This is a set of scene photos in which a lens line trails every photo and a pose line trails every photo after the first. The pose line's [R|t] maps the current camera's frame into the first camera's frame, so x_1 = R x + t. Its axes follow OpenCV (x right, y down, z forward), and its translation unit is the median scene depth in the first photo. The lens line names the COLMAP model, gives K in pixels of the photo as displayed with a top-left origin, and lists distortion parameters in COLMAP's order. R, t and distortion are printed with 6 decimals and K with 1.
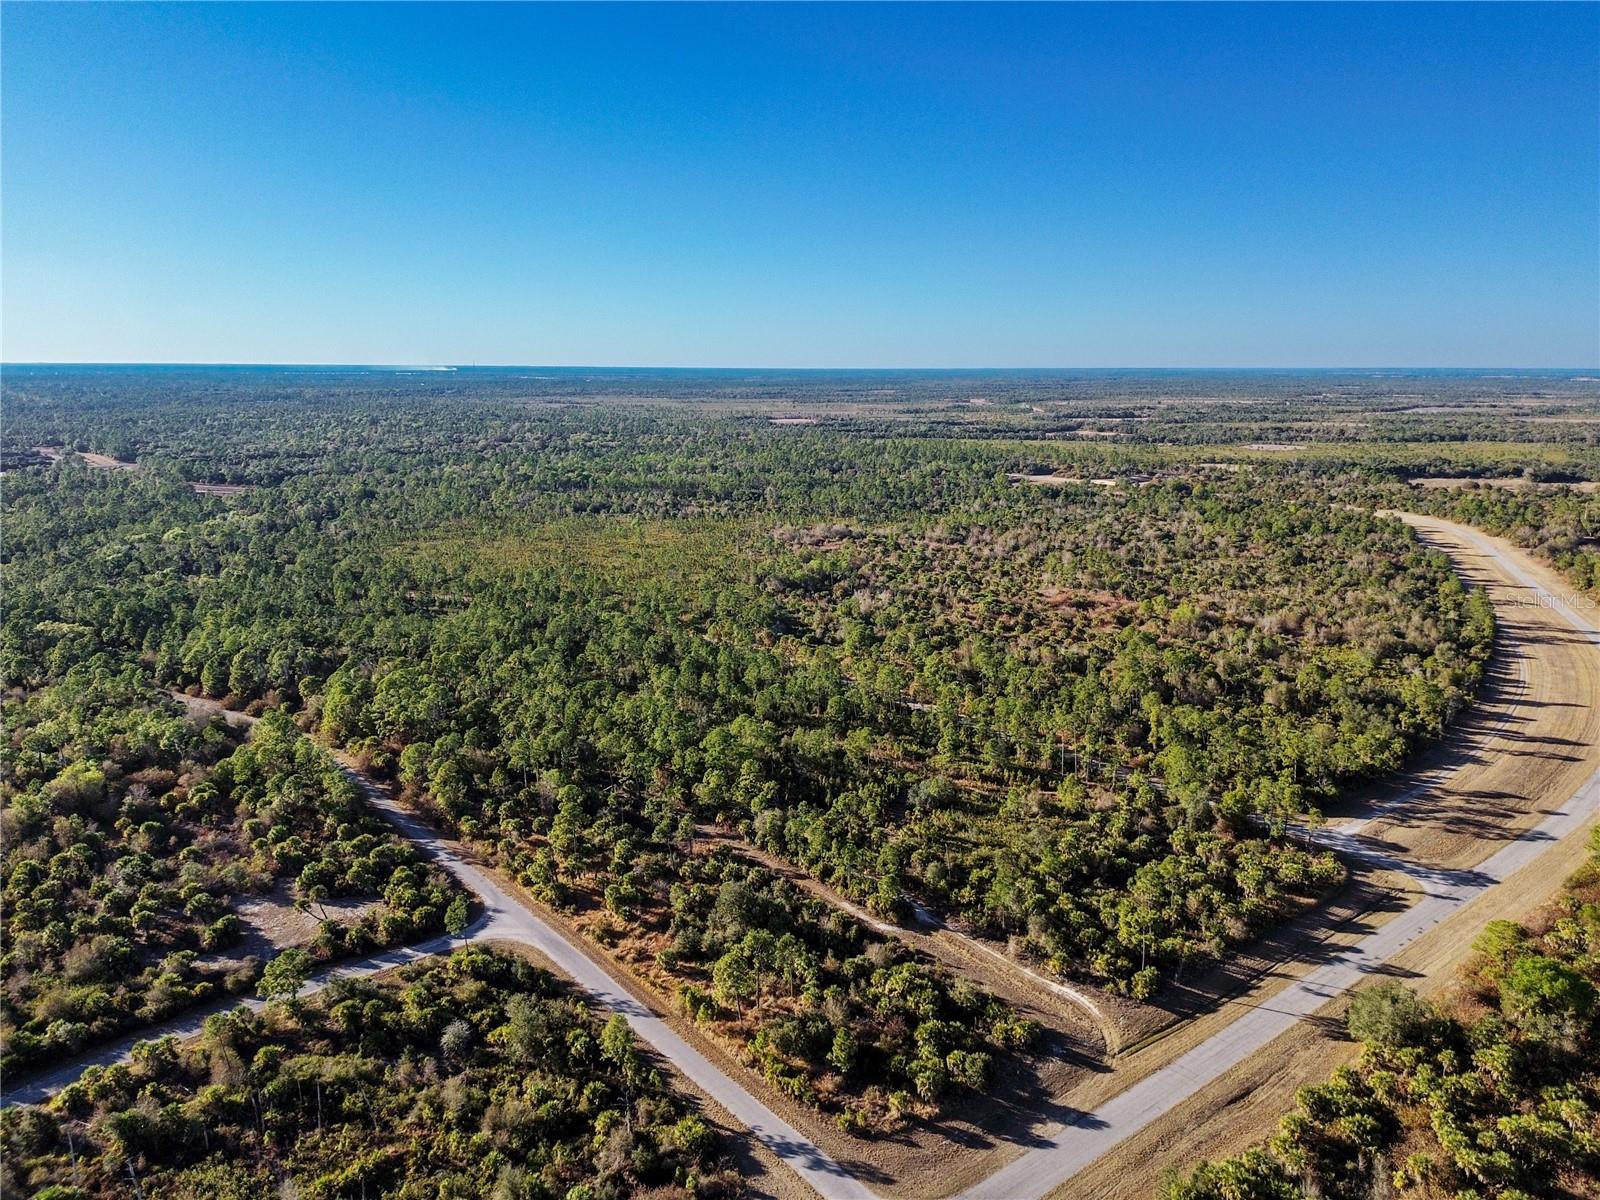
lens RADIAL K [[1128.2, 0, 796.7], [0, 1128.2, 598.9], [0, 0, 1]] dist [0.068222, -0.063995]
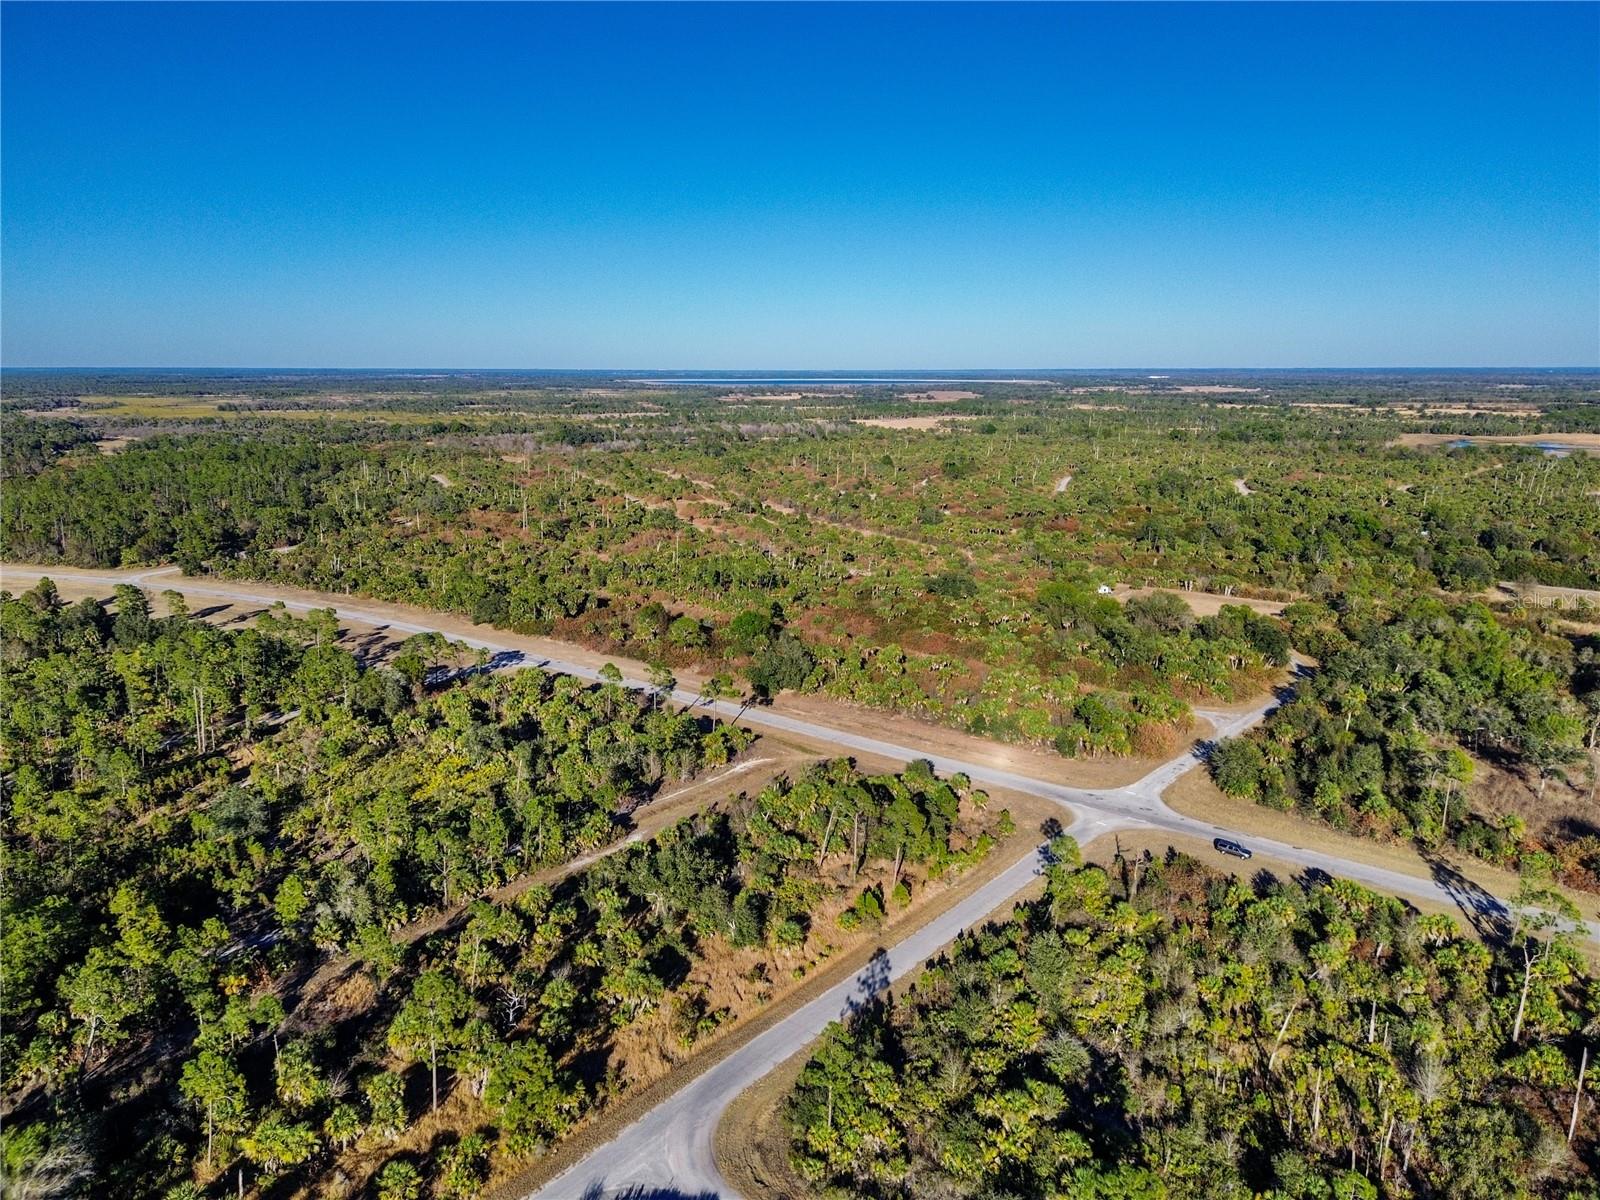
lens RADIAL K [[1128.2, 0, 806.2], [0, 1128.2, 609.6], [0, 0, 1]] dist [0.068222, -0.063995]
pose [[-0.202543, -0.208665, 0.956784, -0.635801], [0.197685, 0.948207, 0.248643, -0.041844], [-0.959112, 0.239503, -0.150803, 0.886806]]
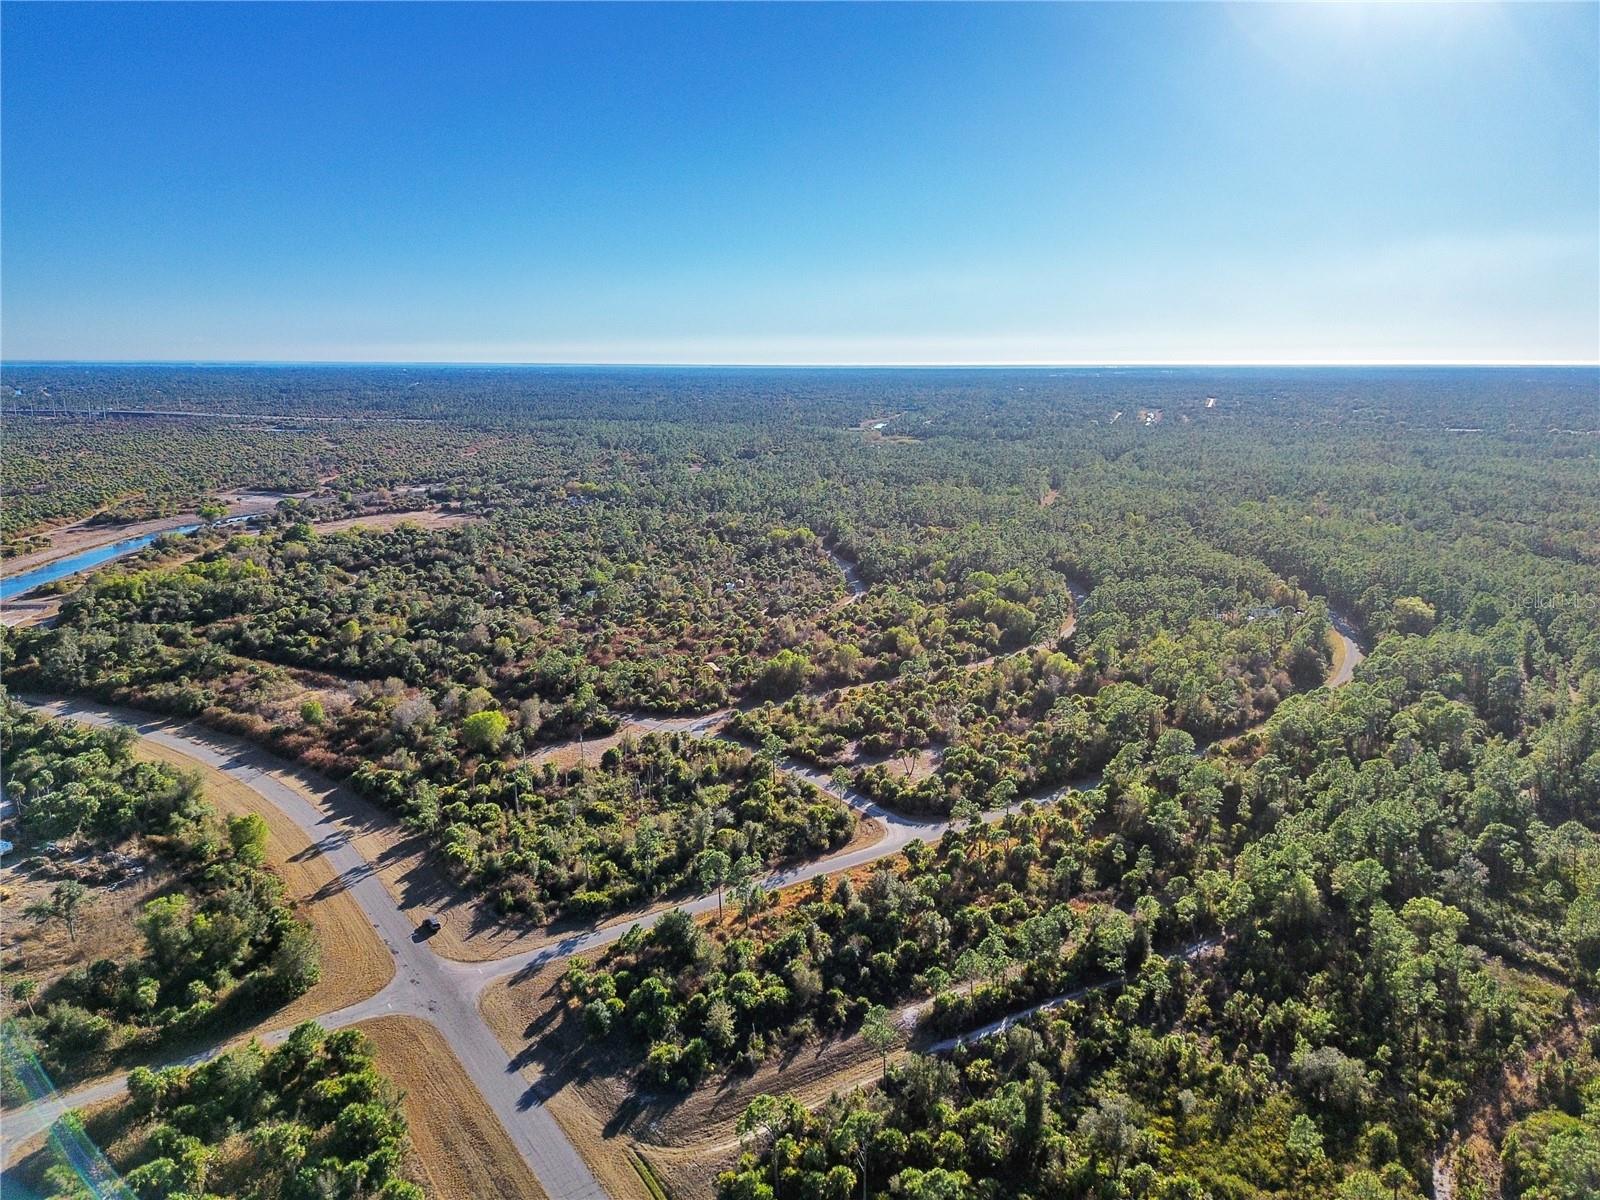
lens RADIAL K [[1128.2, 0, 802.6], [0, 1128.2, 591.2], [0, 0, 1]] dist [0.068222, -0.063995]
pose [[-0.067789, 0.196635, -0.978130, 0.786075], [-0.204860, 0.956752, 0.206535, -0.159051], [0.976441, 0.214381, -0.024574, 0.802850]]
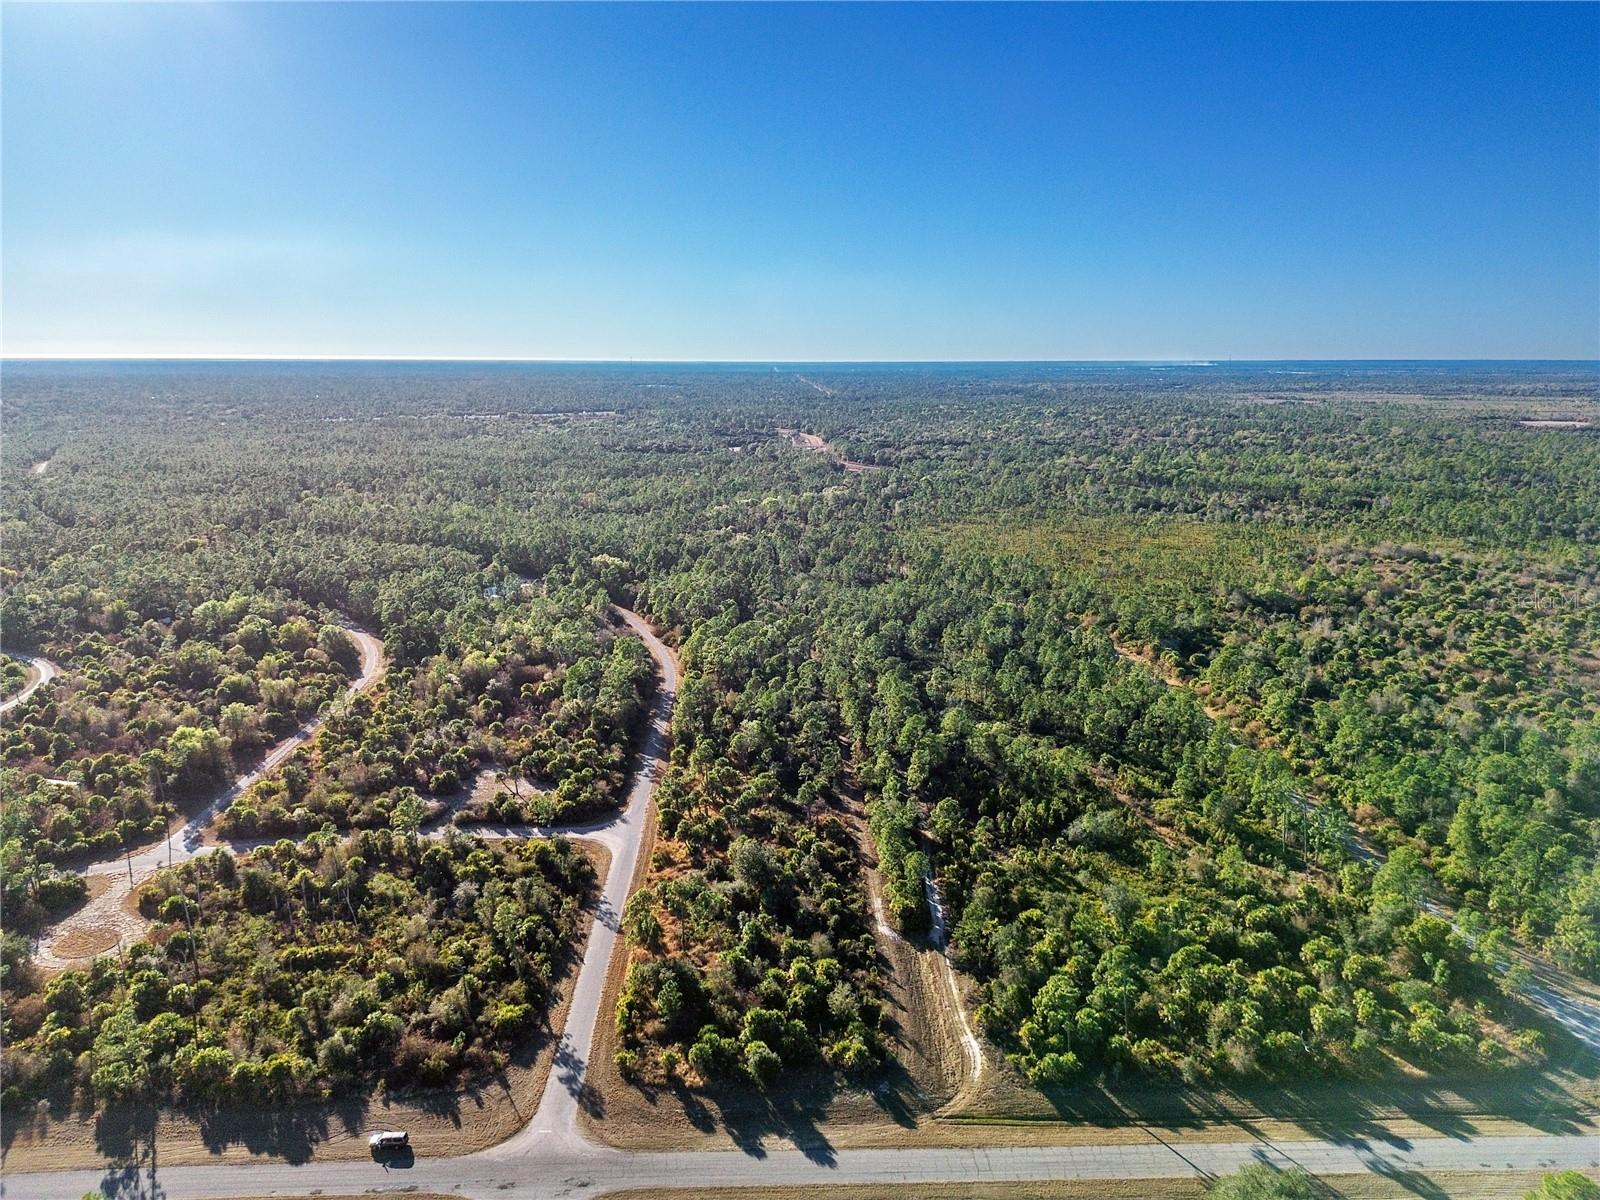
lens RADIAL K [[1128.2, 0, 795.8], [0, 1128.2, 585.5], [0, 0, 1]] dist [0.068222, -0.063995]
pose [[0.801216, 0.114418, -0.587334, 0.506932], [-0.119055, 0.992406, 0.030921, -0.022040], [0.586411, 0.045151, 0.808754, 0.144918]]
